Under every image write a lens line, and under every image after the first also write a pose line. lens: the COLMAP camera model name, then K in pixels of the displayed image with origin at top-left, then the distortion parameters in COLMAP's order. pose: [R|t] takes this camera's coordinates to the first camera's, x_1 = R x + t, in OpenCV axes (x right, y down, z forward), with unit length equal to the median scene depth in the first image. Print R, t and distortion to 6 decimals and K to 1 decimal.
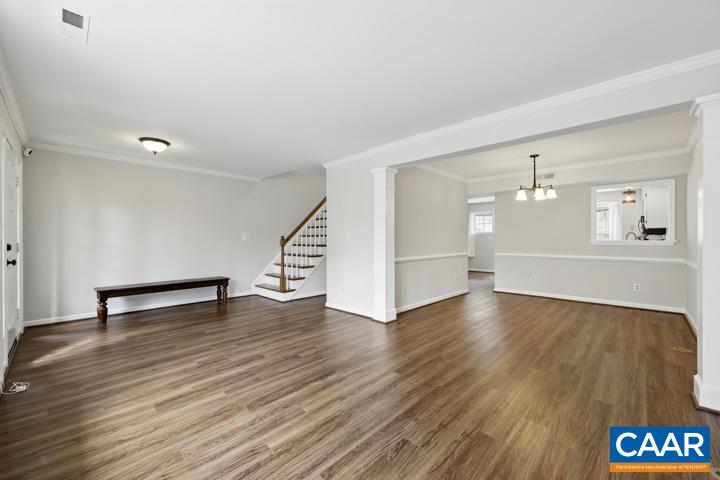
lens RADIAL K [[291.4, 0, 360.1], [0, 291.4, 237.3], [0, 0, 1]] dist [0.000259, -0.000162]
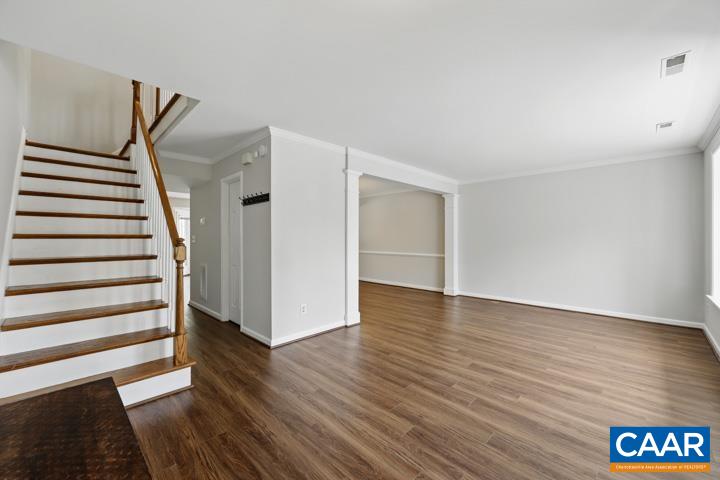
lens RADIAL K [[291.4, 0, 360.1], [0, 291.4, 237.3], [0, 0, 1]] dist [0.000259, -0.000162]
pose [[0.010287, 0.000881, 0.999947, -1.359815], [-0.001293, 0.999999, -0.000868, -0.014311], [-0.999946, -0.001284, 0.010288, 1.417434]]
